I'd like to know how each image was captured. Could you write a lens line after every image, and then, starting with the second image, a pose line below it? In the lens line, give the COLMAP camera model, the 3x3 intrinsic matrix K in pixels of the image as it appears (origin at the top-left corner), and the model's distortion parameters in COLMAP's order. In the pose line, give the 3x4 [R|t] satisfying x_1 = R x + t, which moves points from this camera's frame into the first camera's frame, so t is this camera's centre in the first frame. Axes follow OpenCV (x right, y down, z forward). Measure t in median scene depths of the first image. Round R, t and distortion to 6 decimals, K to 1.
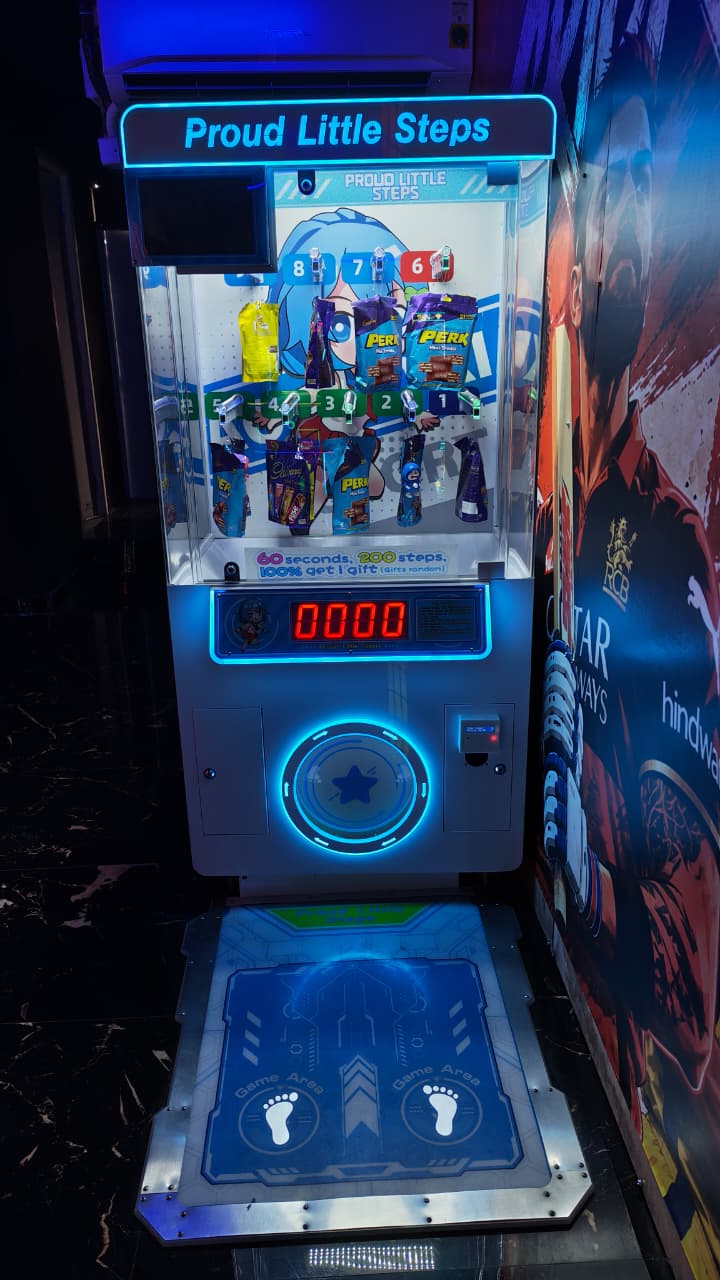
lens RADIAL K [[860.6, 0, 360.0], [0, 860.6, 640.0], [0, 0, 1]] dist [0.012152, 0.000145]
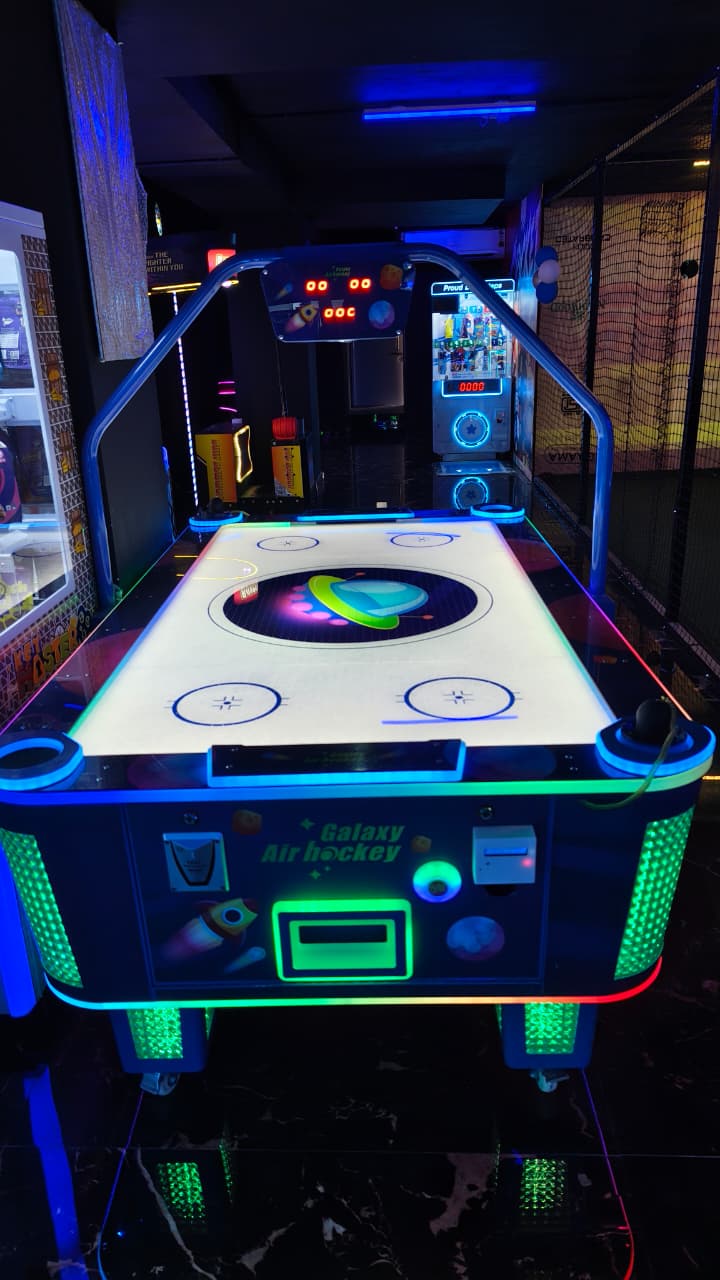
lens RADIAL K [[860.6, 0, 360.0], [0, 860.6, 640.0], [0, 0, 1]] dist [0.012152, 0.000145]
pose [[0.996126, 0.016543, -0.086365, -0.175638], [-0.016723, 0.999859, -0.001359, 1.266675], [0.086330, 0.002798, 0.996263, -3.432965]]
